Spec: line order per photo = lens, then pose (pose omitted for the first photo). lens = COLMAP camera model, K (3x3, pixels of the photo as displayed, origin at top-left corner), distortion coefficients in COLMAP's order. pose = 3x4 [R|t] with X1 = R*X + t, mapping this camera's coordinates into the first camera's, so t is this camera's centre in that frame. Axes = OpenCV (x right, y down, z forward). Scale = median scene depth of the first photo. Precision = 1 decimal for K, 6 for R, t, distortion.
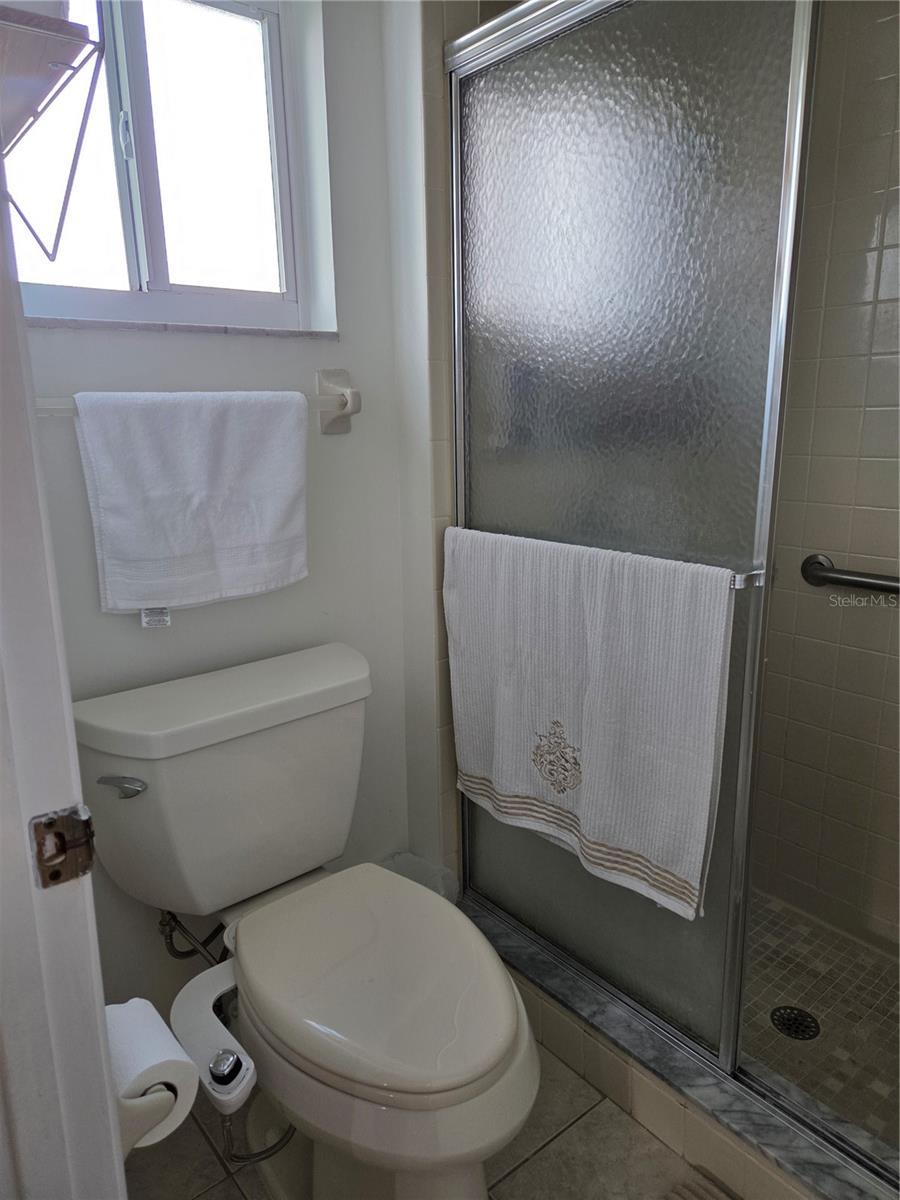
lens RADIAL K [[788.5, 0, 446.8], [0, 788.5, 582.0], [0, 0, 1]] dist [0.004850, -0.014105]
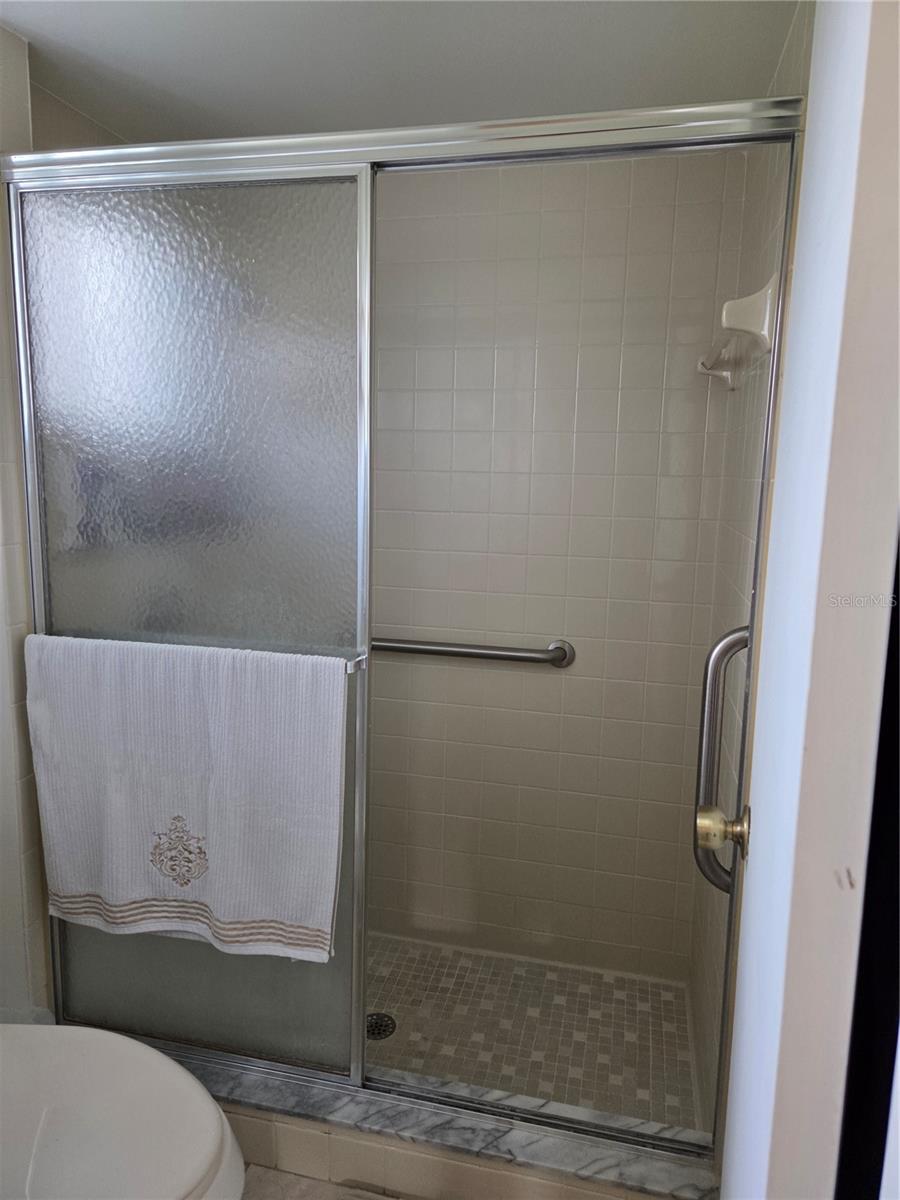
lens RADIAL K [[800.0, 0, 450.0], [0, 800.0, 600.0], [0, 0, 1]] dist [0.023975, -0.003241]
pose [[0.783396, -0.066824, 0.617920, -0.217200], [0.091650, 0.995755, -0.008510, -0.064356], [-0.614728, 0.063299, 0.786195, -0.059559]]
